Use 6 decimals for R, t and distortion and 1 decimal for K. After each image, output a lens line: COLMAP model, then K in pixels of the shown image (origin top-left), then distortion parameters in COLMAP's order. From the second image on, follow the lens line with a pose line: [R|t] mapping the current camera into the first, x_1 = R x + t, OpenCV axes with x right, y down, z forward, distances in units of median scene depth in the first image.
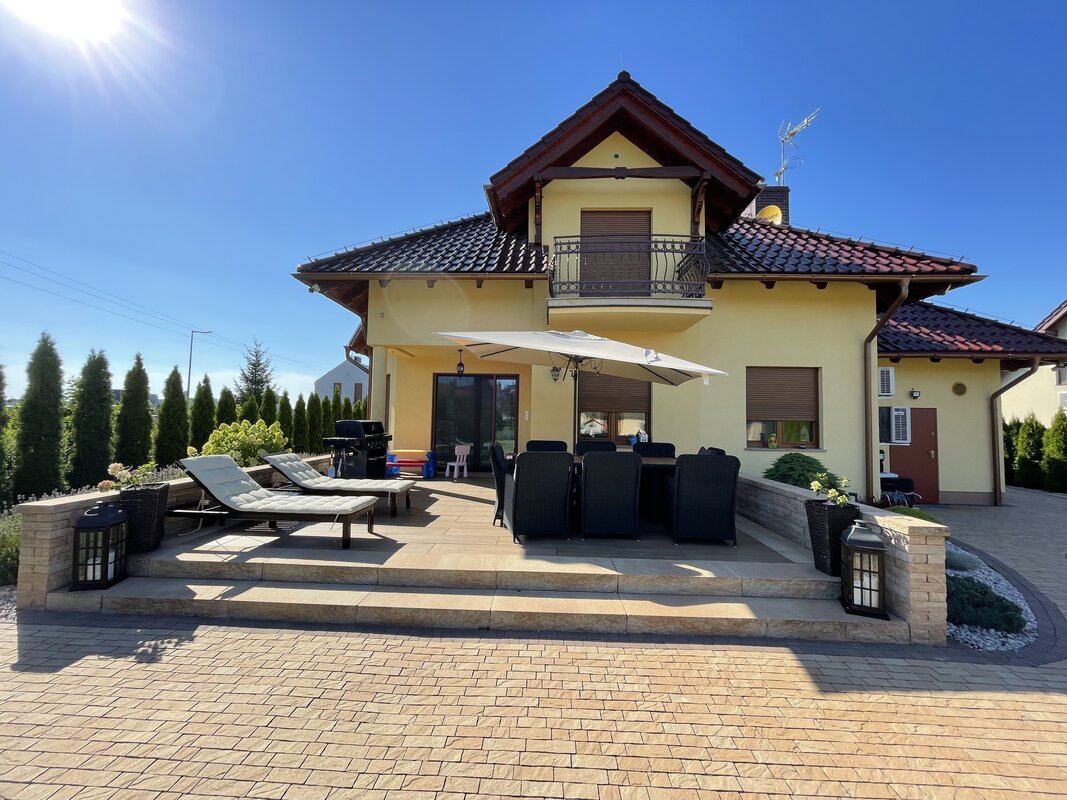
lens RADIAL K [[429.5, 0, 529.0], [0, 429.5, 400.5], [0, 0, 1]] dist [-0.005728, -0.000666]
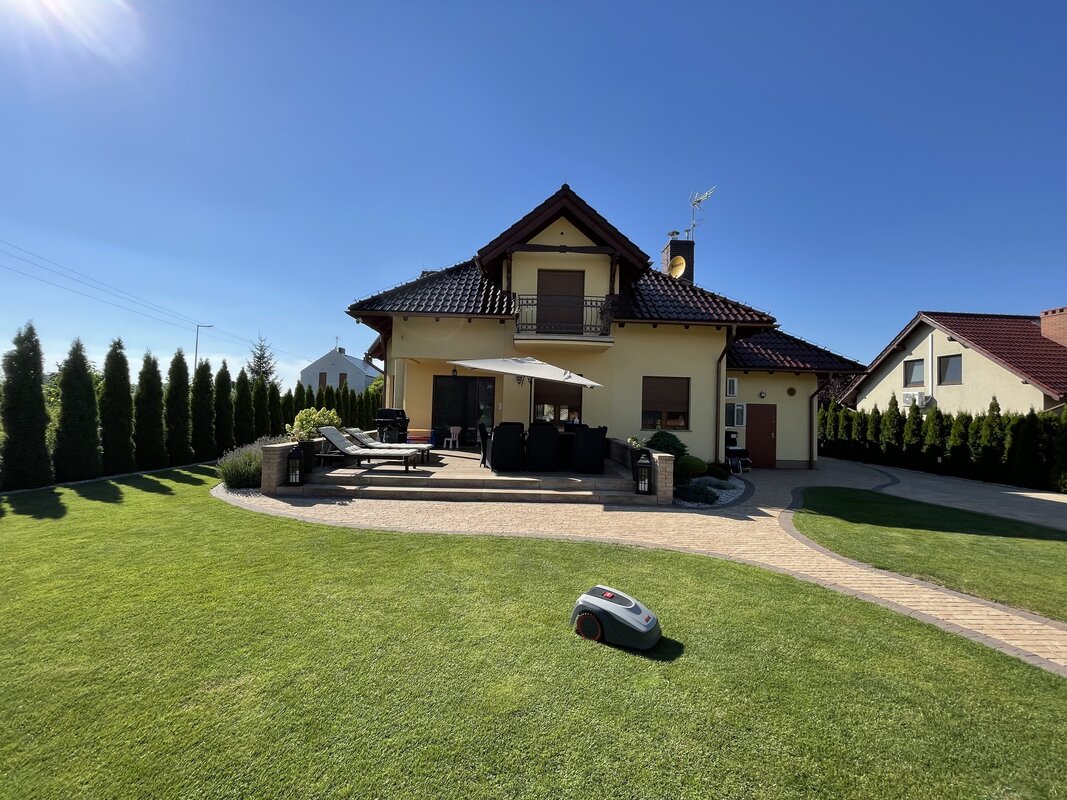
lens RADIAL K [[430.8, 0, 529.5], [0, 430.8, 398.9], [0, 0, 1]] dist [-0.000336, 0.000181]
pose [[0.998223, 0.011600, 0.058449, 0.010479], [-0.012820, 0.999707, 0.020542, -0.025818], [-0.058193, -0.021255, 0.998079, -0.553599]]
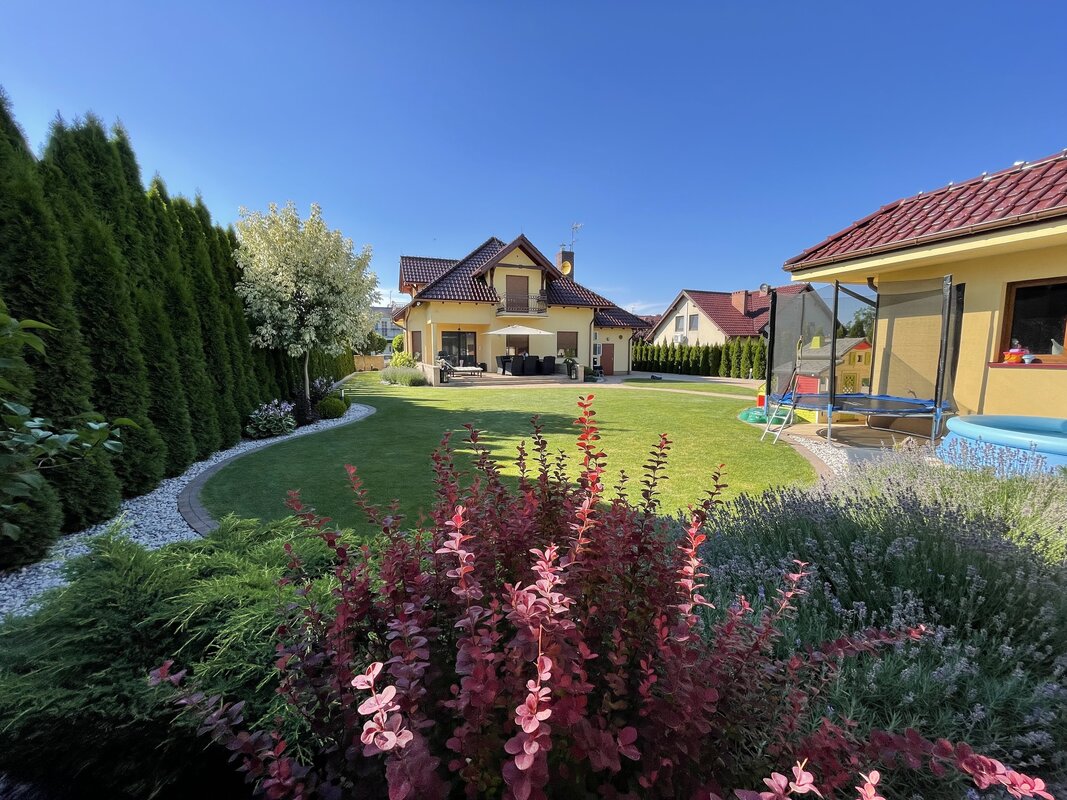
lens RADIAL K [[430.1, 0, 525.9], [0, 430.1, 399.6], [0, 0, 1]] dist [-0.002890, 0.000749]
pose [[0.923063, -0.061062, 0.379771, -0.974783], [-0.001234, 0.986844, 0.161669, -0.099769], [-0.384646, -0.149700, 0.910844, -1.943261]]
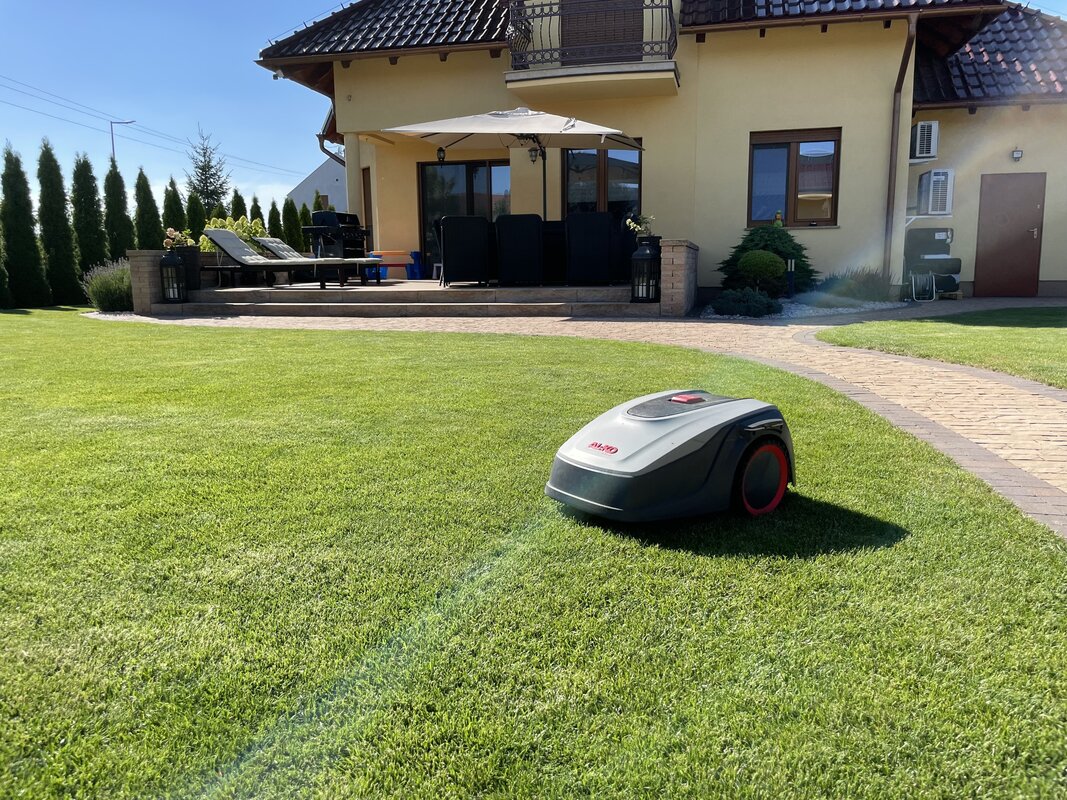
lens RADIAL K [[813.3, 0, 534.9], [0, 813.3, 395.6], [0, 0, 1]] dist [0.075669, -0.104496]
pose [[0.983363, -0.002905, -0.181628, 0.400213], [0.039979, 0.978817, 0.200796, 0.095869], [0.177197, -0.204716, 0.962649, -0.825437]]
